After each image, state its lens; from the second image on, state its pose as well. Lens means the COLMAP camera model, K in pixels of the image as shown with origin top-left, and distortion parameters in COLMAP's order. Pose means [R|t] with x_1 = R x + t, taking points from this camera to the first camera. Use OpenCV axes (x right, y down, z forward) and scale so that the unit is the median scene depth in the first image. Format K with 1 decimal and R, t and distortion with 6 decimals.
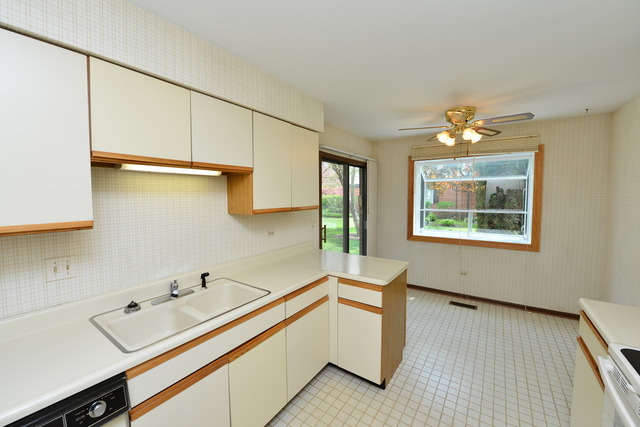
lens RADIAL K [[258.2, 0, 321.7], [0, 258.2, 209.9], [0, 0, 1]] dist [-0.011012, -0.000524]
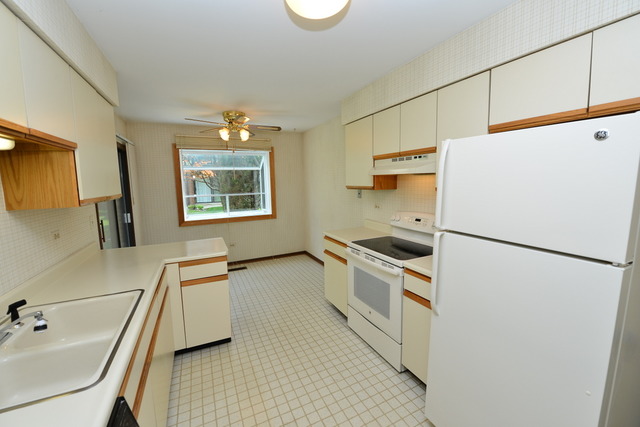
lens RADIAL K [[258.2, 0, 321.7], [0, 258.2, 209.9], [0, 0, 1]] dist [-0.011012, -0.000524]
pose [[0.487771, -0.104842, 0.866653, -0.327609], [0.070597, 0.994248, 0.080544, 0.010480], [-0.870112, 0.021897, 0.492367, 0.011800]]
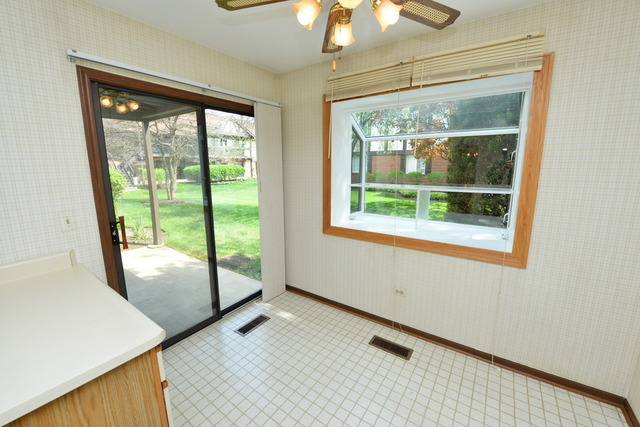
lens RADIAL K [[258.2, 0, 321.7], [0, 258.2, 209.9], [0, 0, 1]] dist [-0.011012, -0.000524]
pose [[0.999937, 0.003205, -0.010764, 0.411495], [-0.001965, 0.993559, 0.113300, -0.014474], [0.011058, -0.113271, 0.993503, 0.457523]]
